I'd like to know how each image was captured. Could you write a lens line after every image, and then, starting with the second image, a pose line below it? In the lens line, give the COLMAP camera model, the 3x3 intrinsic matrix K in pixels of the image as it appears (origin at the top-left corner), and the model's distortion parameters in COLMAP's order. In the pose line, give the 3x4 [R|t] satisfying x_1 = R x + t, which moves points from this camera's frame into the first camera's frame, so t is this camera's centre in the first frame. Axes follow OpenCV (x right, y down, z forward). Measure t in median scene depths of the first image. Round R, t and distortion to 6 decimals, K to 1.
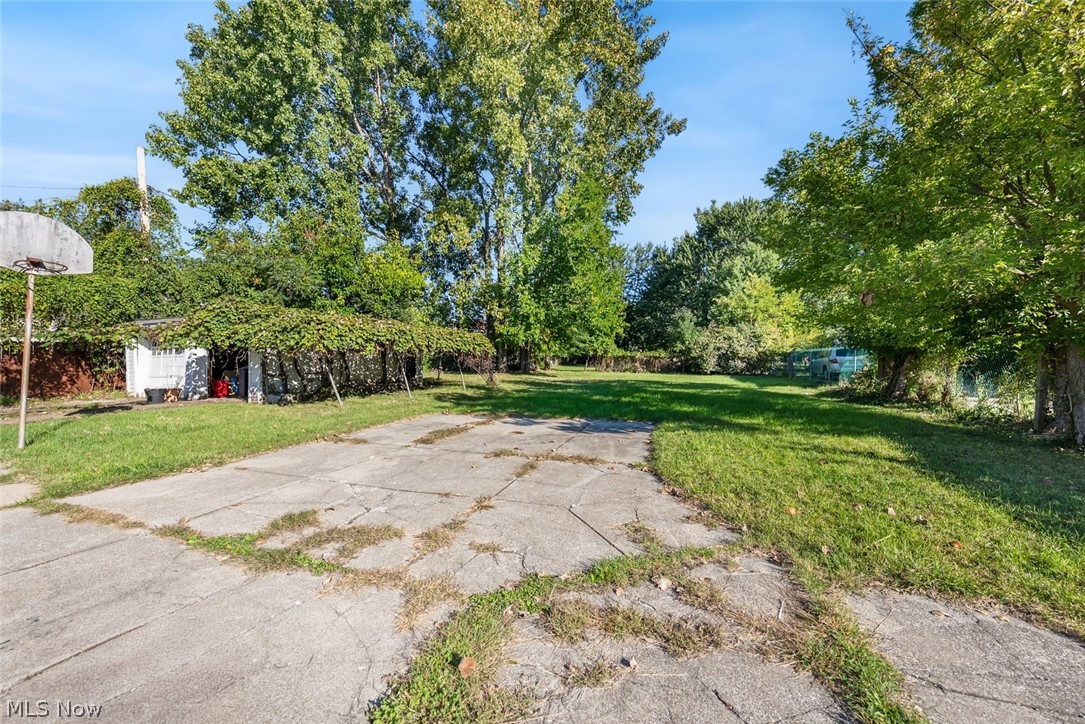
lens RADIAL K [[413.3, 0, 542.3], [0, 413.3, 361.5], [0, 0, 1]] dist [0.000517, 0.000009]
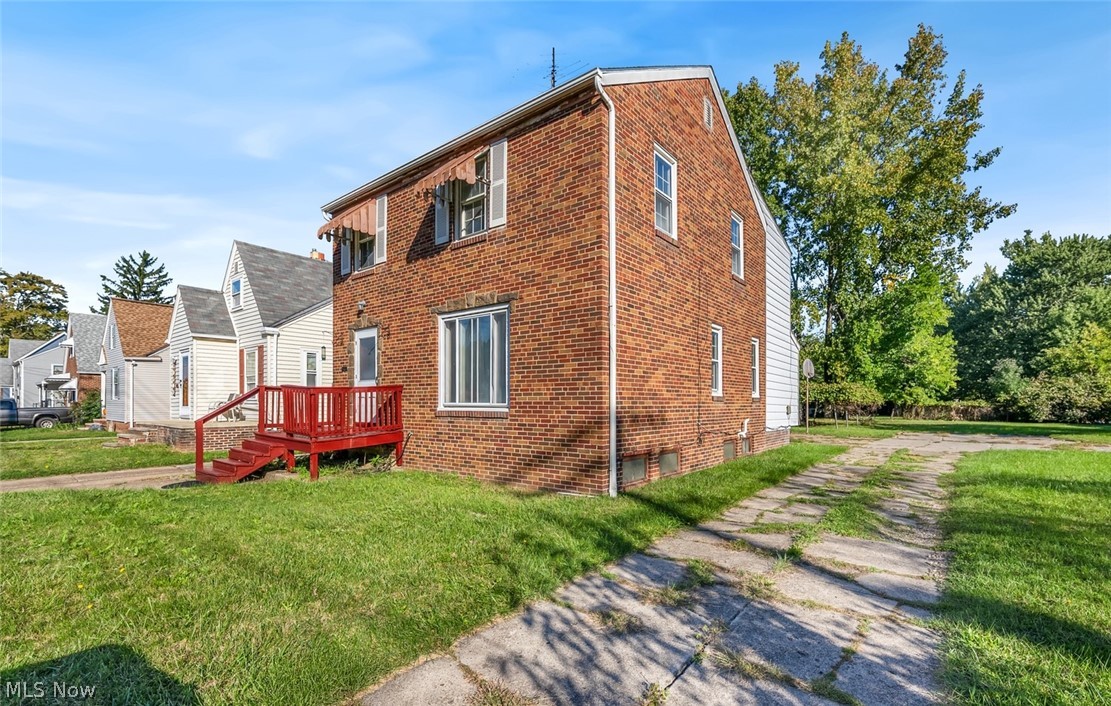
lens RADIAL K [[484.8, 0, 563.5], [0, 484.8, 394.9], [0, 0, 1]] dist [0.000170, 0.000198]
pose [[0.939723, -0.004851, -0.341903, -0.293114], [-0.006536, 0.999462, -0.032145, 0.007036], [0.341875, 0.032442, 0.939185, -0.537198]]
